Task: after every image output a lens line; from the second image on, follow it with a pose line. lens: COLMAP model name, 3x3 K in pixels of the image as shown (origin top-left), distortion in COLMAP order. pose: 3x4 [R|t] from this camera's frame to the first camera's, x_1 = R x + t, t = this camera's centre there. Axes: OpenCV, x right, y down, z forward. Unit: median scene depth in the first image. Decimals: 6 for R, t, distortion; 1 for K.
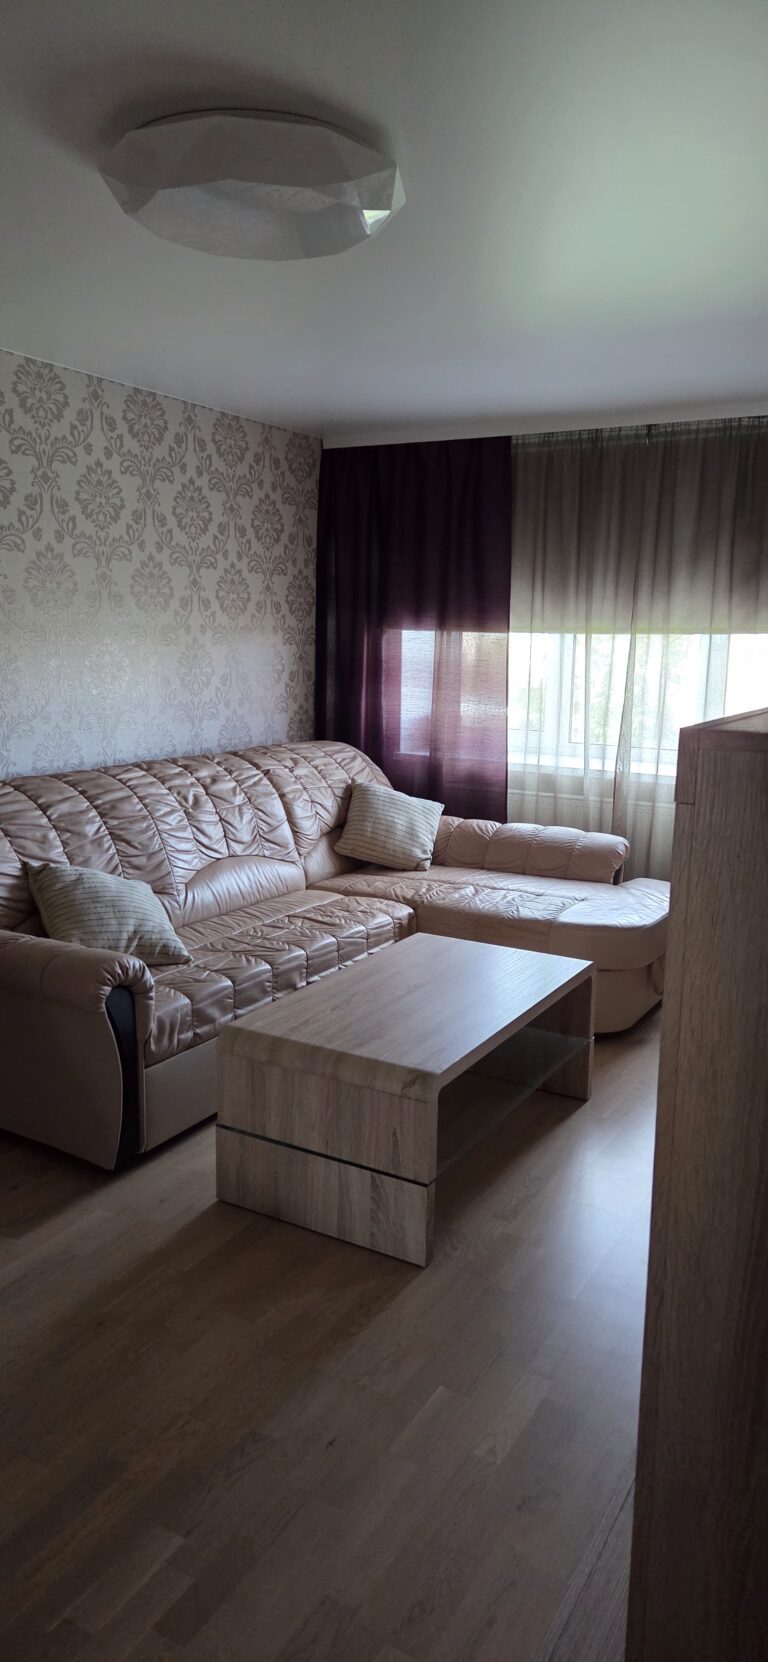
lens RADIAL K [[1102.6, 0, 384.8], [0, 1102.6, 825.9], [0, 0, 1]] dist [0.071139, -0.107367]
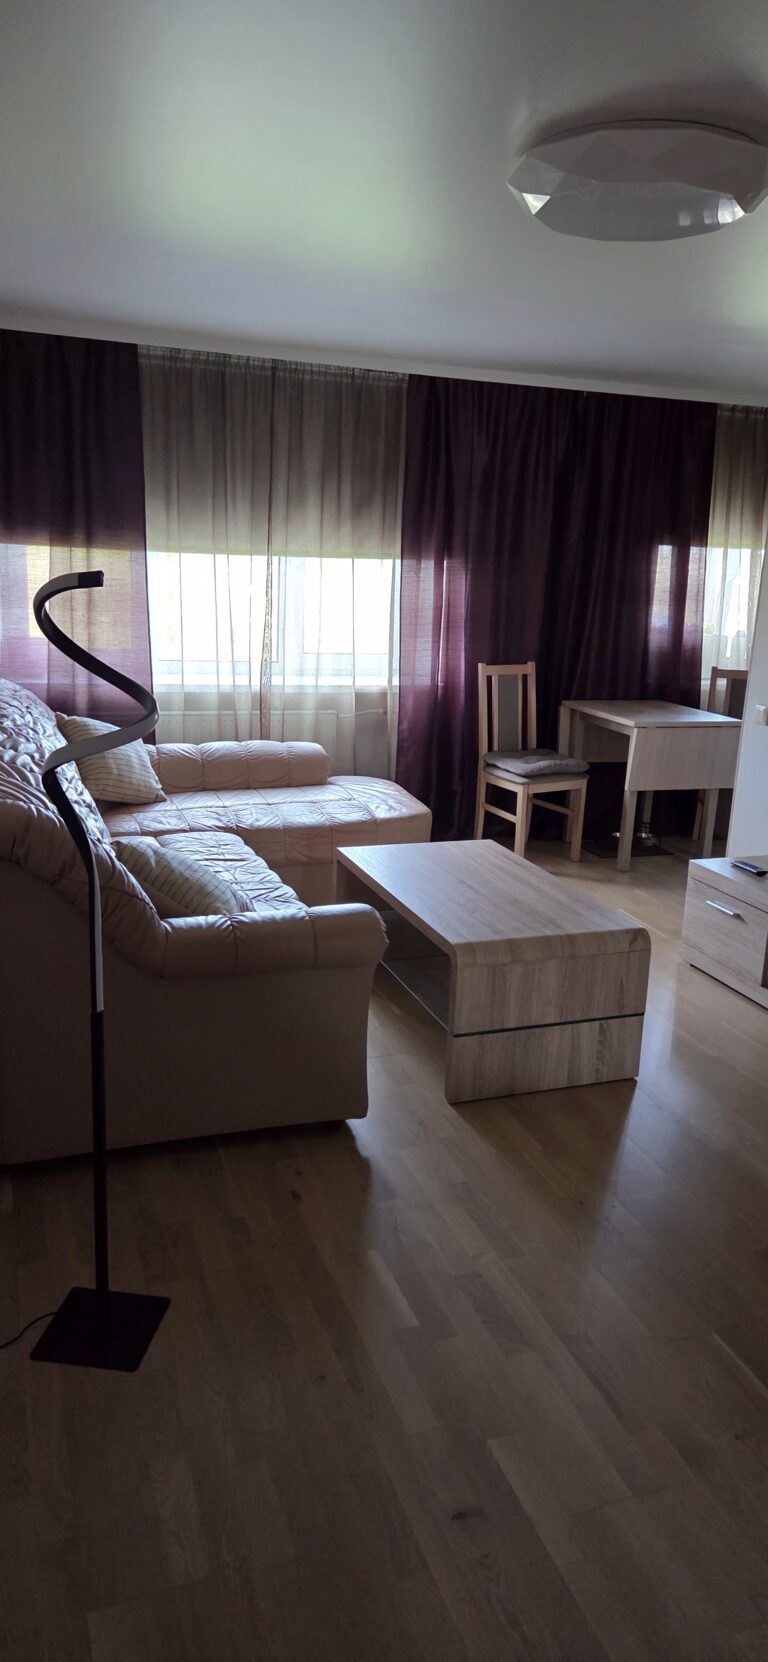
lens RADIAL K [[1102.6, 0, 384.8], [0, 1102.6, 825.9], [0, 0, 1]] dist [0.071139, -0.107367]
pose [[0.645765, -0.169996, 0.744372, -0.561138], [0.102517, 0.985377, 0.136099, -0.049695], [-0.756623, -0.011577, 0.653749, 0.205306]]
